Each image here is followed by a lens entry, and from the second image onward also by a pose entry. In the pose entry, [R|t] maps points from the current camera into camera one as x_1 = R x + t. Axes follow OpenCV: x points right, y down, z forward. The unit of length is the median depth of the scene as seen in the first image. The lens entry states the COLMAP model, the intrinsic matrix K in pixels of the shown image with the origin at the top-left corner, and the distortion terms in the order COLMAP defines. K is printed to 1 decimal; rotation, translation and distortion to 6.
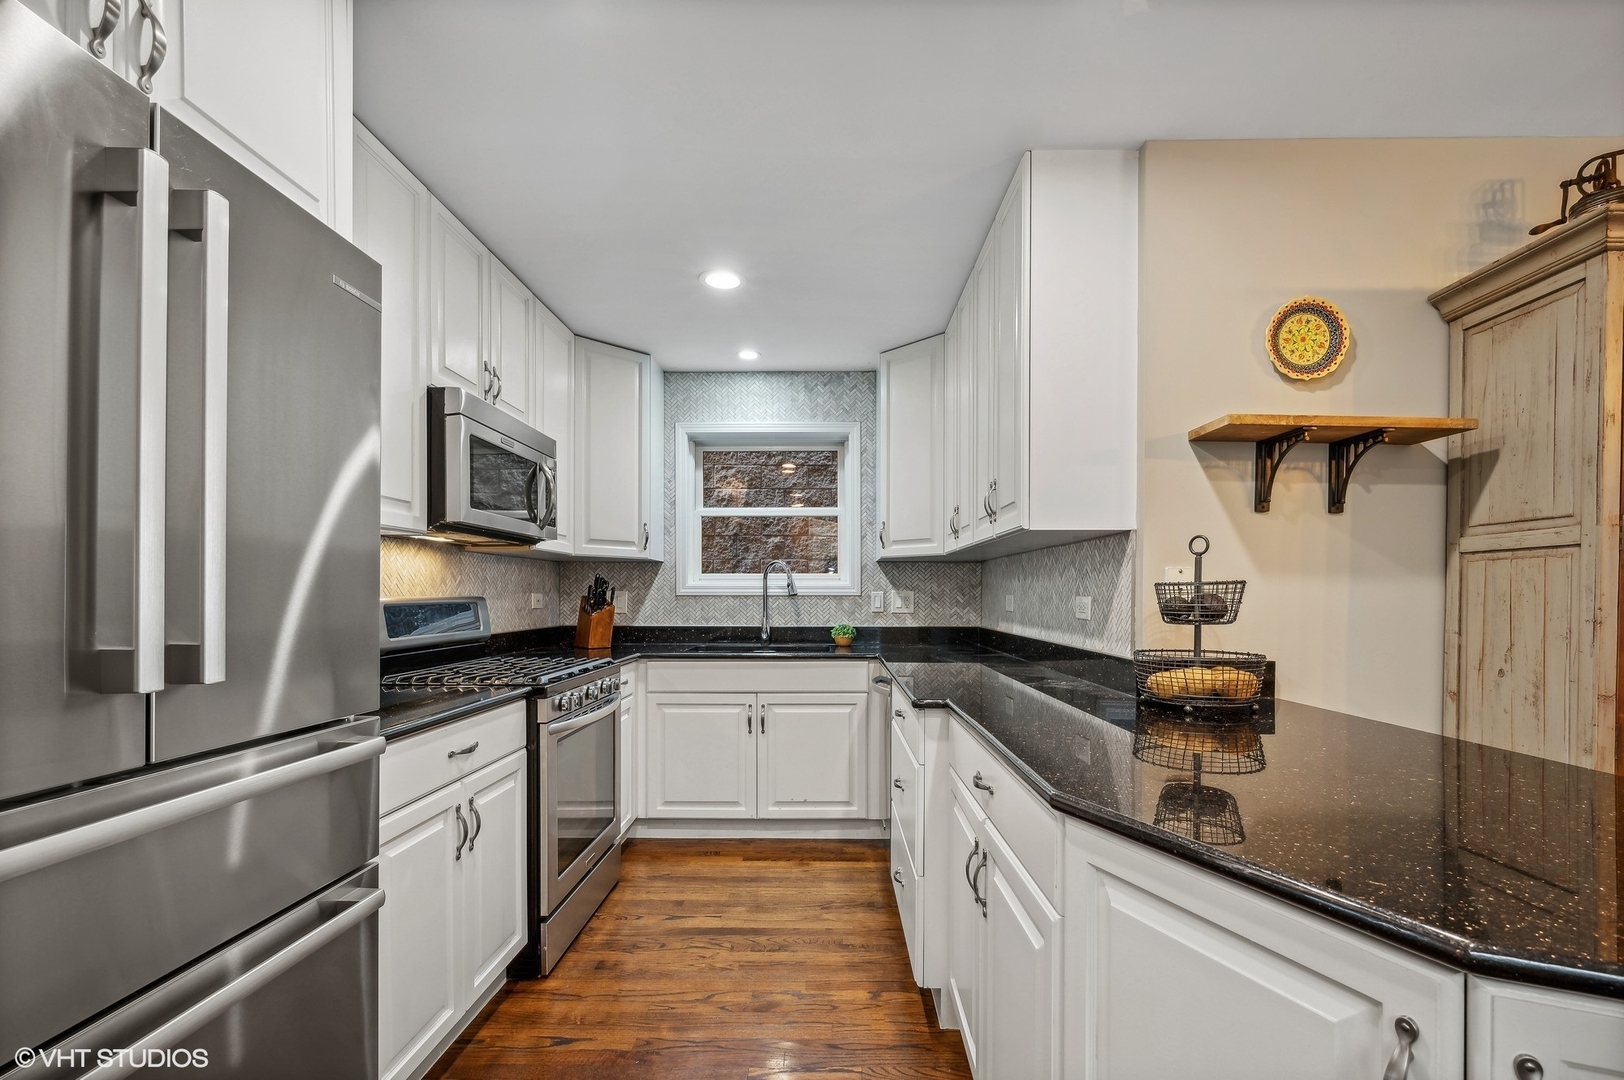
lens RADIAL K [[710.4, 0, 817.3], [0, 710.4, 596.9], [0, 0, 1]] dist [-0.003310, -0.000426]
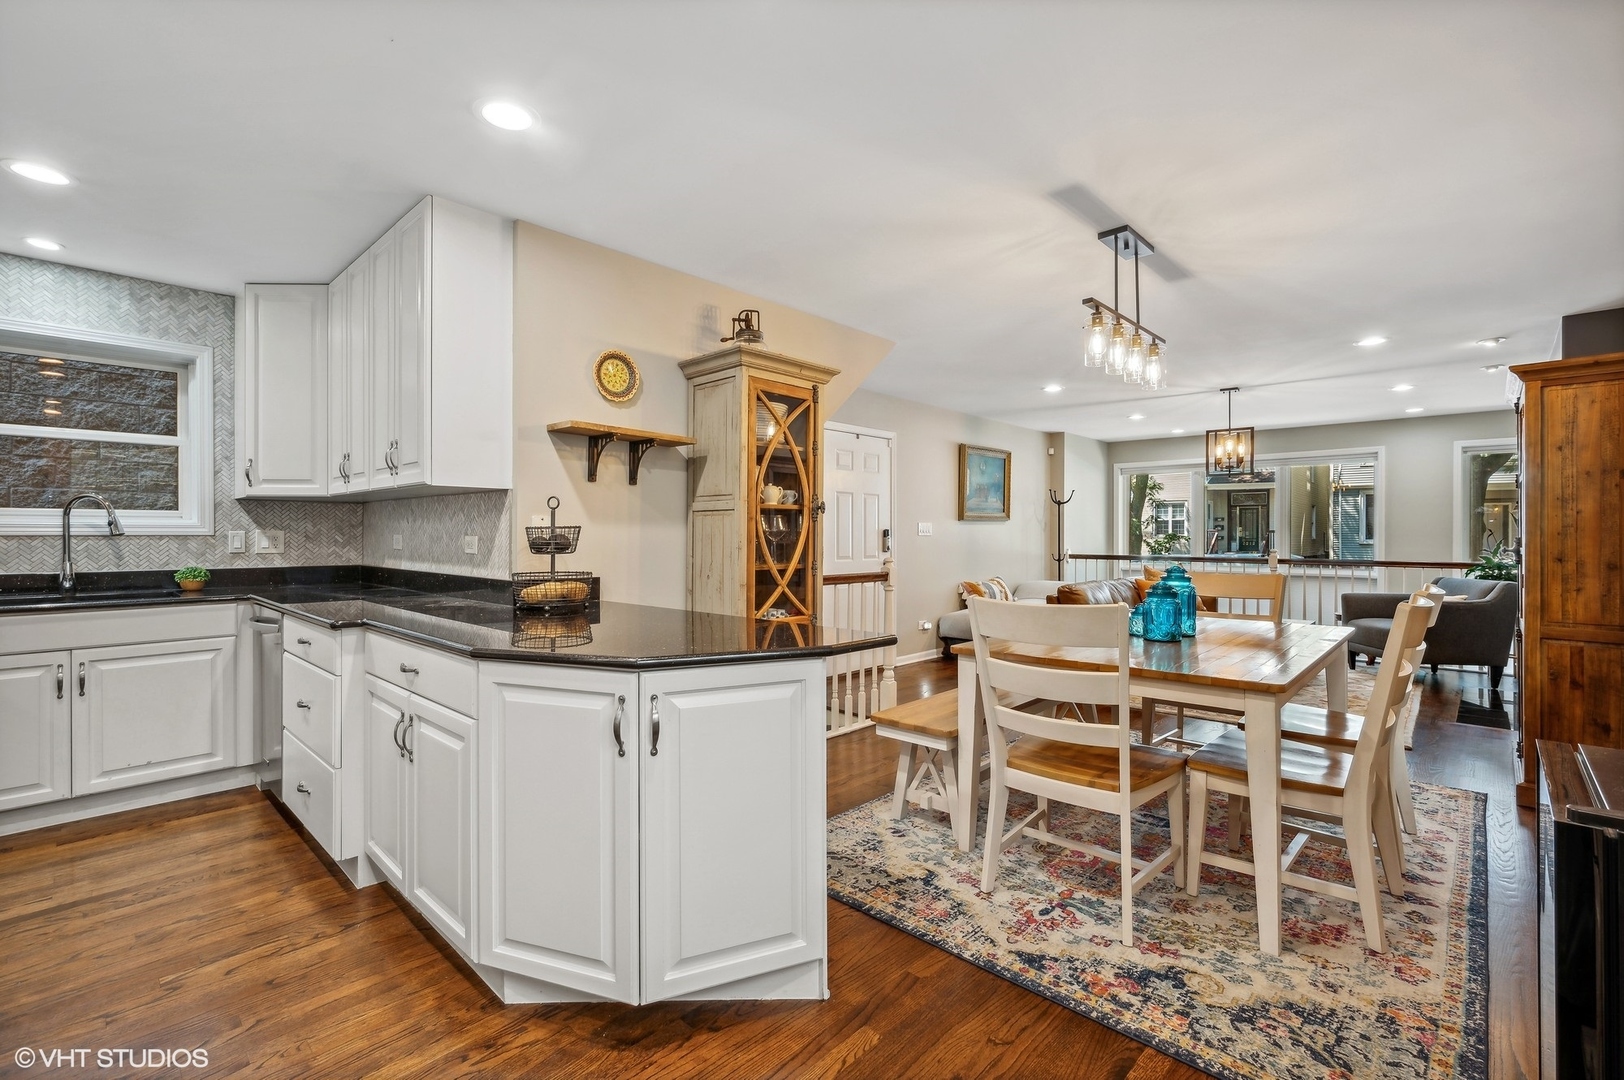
lens RADIAL K [[712.6, 0, 812.0], [0, 712.6, 540.0], [0, 0, 1]] dist [-0.001489, -0.000046]
pose [[0.674376, -0.006844, 0.738356, -0.179966], [0.002145, 0.999971, 0.007310, -0.001639], [-0.738385, -0.003346, 0.674371, -0.365169]]
